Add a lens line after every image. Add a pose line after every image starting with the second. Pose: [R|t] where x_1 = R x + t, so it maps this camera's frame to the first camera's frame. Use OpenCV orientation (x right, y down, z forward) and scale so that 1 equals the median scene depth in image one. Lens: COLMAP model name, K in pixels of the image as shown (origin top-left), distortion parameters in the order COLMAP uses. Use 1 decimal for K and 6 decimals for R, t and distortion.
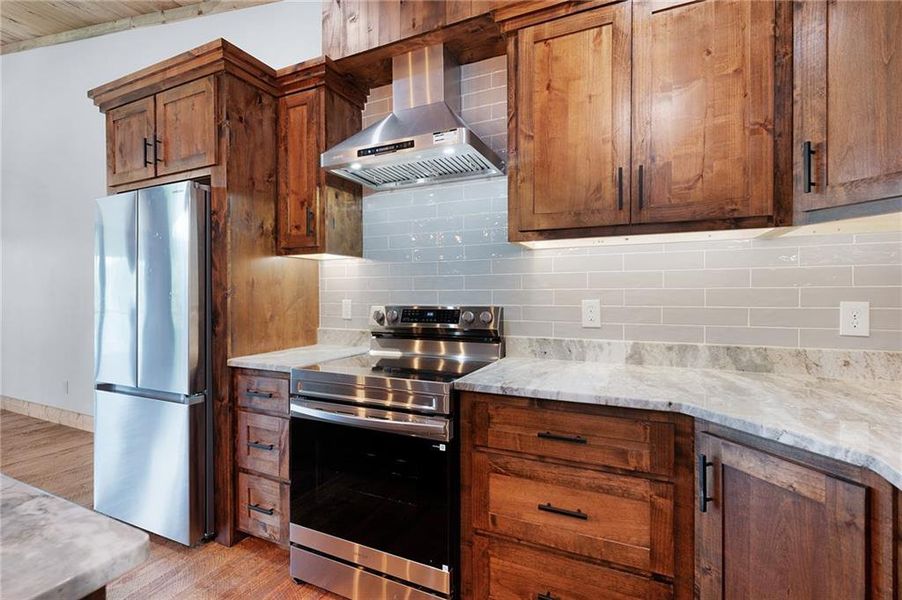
lens RADIAL K [[407.1, 0, 448.2], [0, 407.1, 293.5], [0, 0, 1]] dist [0.000189, 0.000095]
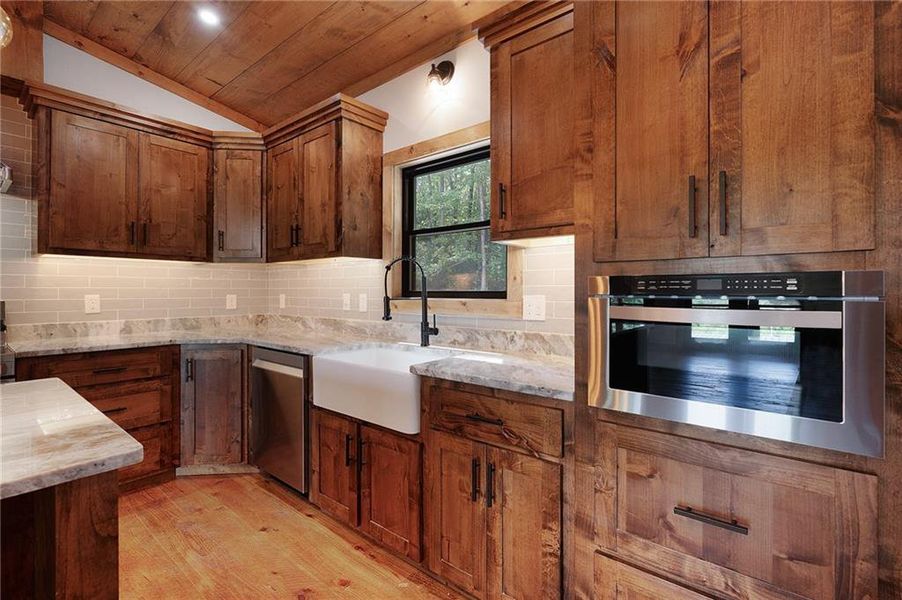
lens RADIAL K [[401.5, 0, 449.2], [0, 401.5, 294.5], [0, 0, 1]] dist [-0.000458, -0.000084]
pose [[0.242113, -0.003748, 0.970241, -1.025964], [-0.001156, 0.999991, 0.004151, 0.007524], [-0.970247, -0.002127, 0.242107, -0.846792]]
